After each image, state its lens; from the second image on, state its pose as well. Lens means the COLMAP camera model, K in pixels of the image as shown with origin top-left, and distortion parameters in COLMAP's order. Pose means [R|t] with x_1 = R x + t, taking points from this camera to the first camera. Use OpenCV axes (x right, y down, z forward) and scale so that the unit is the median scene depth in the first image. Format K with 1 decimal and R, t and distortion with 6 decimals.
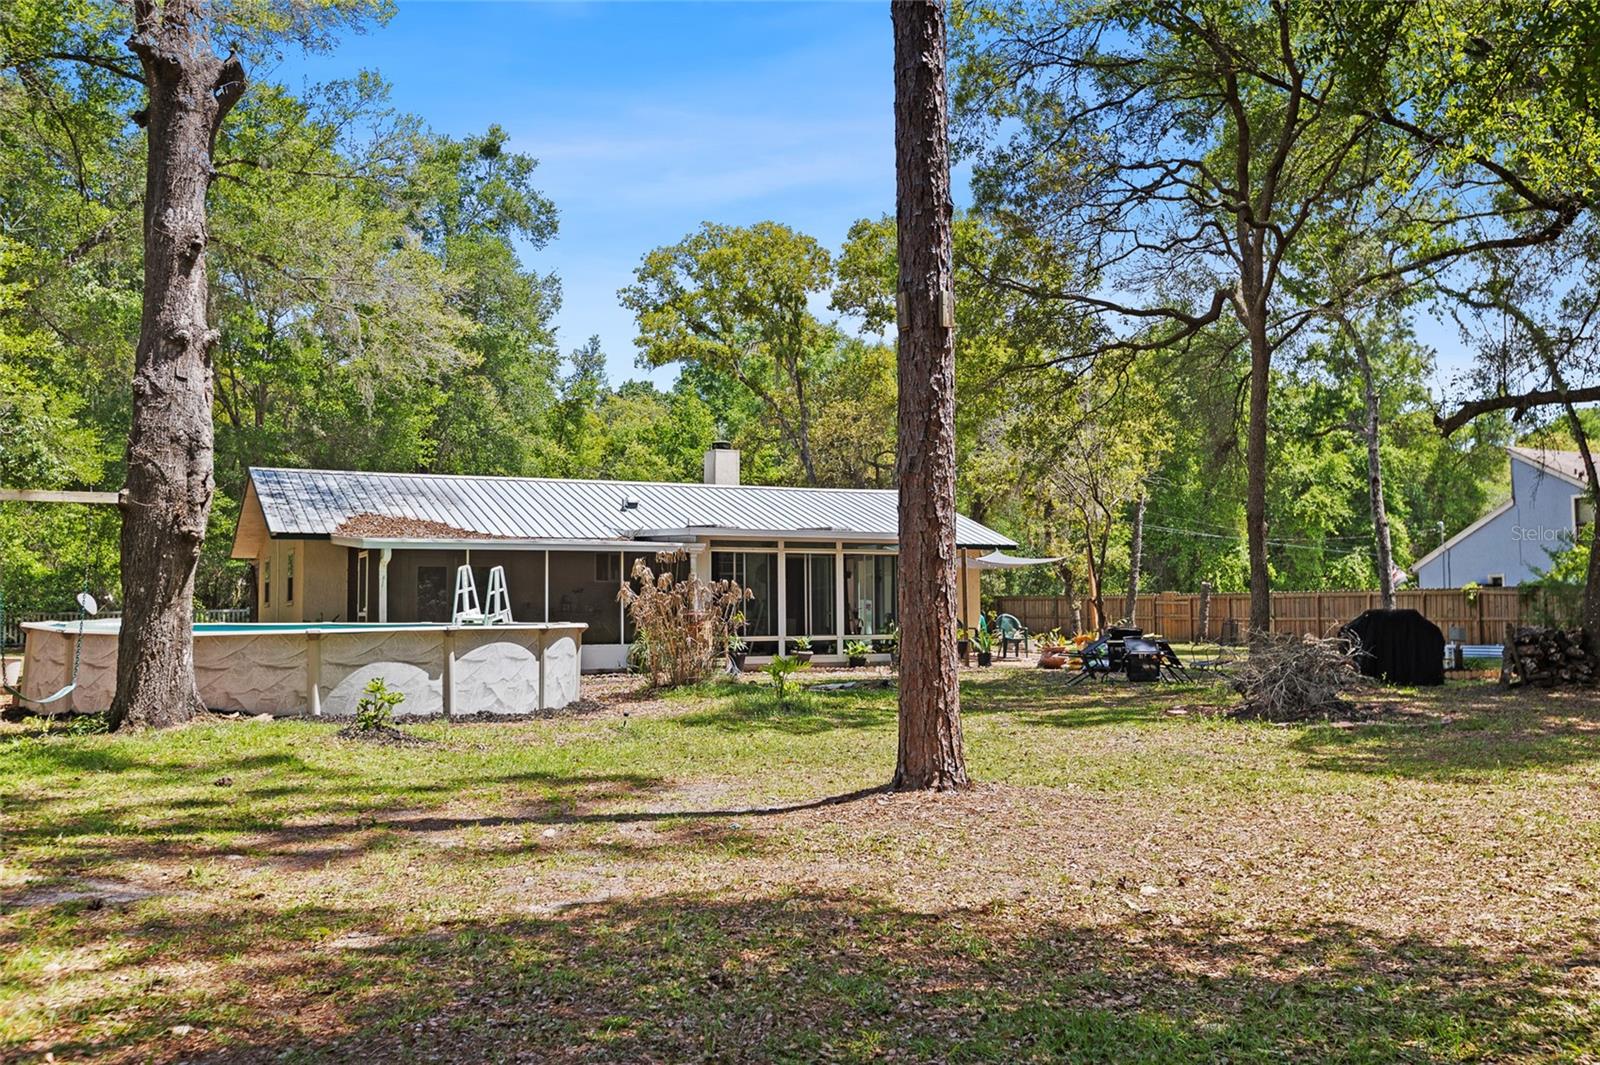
lens RADIAL K [[1434.9, 0, 800.0], [0, 1434.9, 532.5], [0, 0, 1]] dist [0.008285, 0.003403]
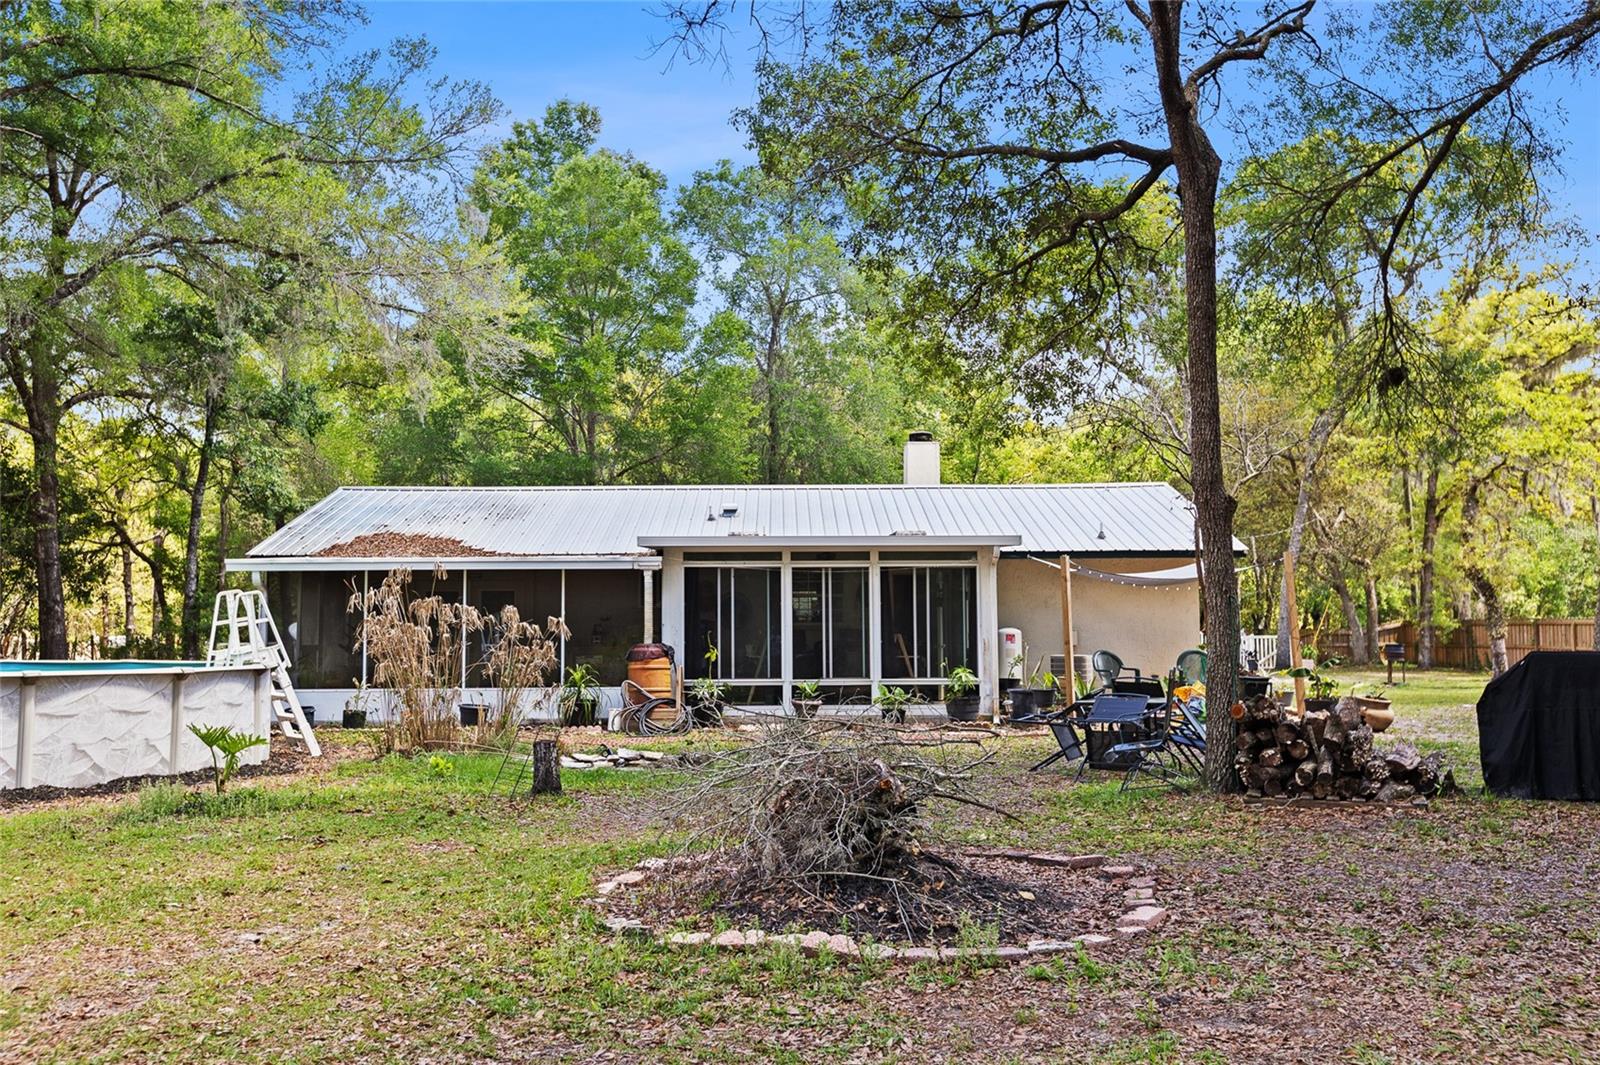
lens RADIAL K [[1434.9, 0, 800.0], [0, 1434.9, 532.5], [0, 0, 1]] dist [0.008285, 0.003403]
pose [[0.903426, -0.033001, -0.427472, 0.337140], [0.025726, 0.999409, -0.022786, 0.014709], [0.427971, 0.009589, 0.903742, 0.358658]]
